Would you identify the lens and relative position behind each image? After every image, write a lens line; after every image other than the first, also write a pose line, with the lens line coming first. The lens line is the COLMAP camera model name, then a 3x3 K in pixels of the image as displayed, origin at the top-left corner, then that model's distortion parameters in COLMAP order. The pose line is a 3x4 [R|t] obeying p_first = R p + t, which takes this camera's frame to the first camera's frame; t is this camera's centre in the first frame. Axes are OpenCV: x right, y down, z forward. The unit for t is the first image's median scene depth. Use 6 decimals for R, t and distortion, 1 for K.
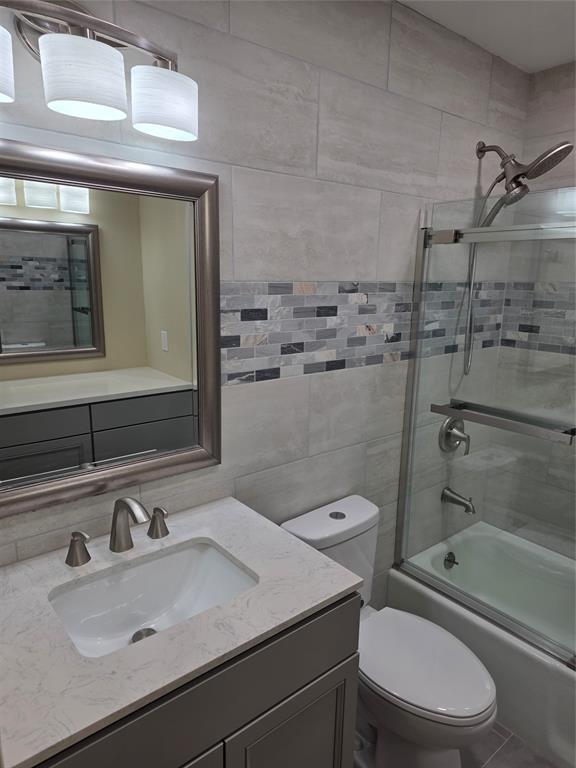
lens RADIAL K [[500.8, 0, 288.0], [0, 500.8, 384.0], [0, 0, 1]] dist [0.004882, 0.000965]
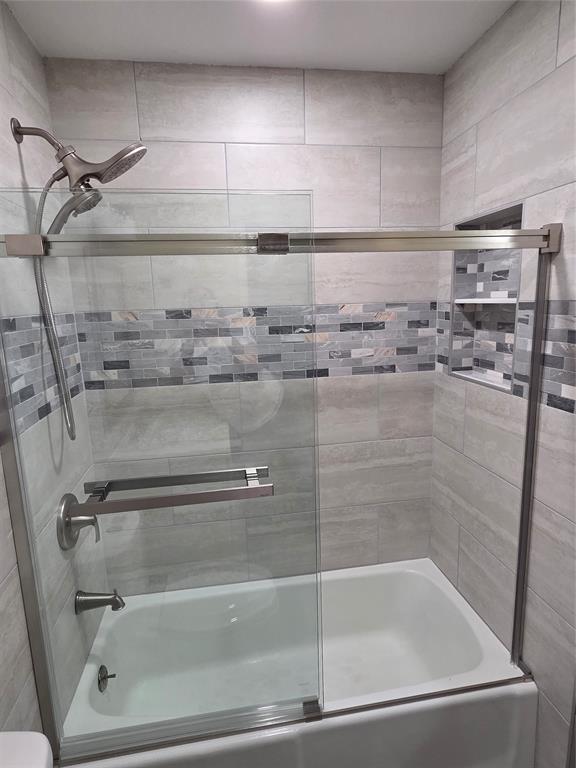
lens RADIAL K [[437.9, 0, 288.0], [0, 437.9, 384.0], [0, 0, 1]] dist [0.002826, 0.000583]
pose [[0.501248, -0.188950, 0.844422, -0.014127], [0.222141, 0.971261, 0.085469, -0.082862], [-0.836304, 0.144739, 0.528816, 0.385858]]
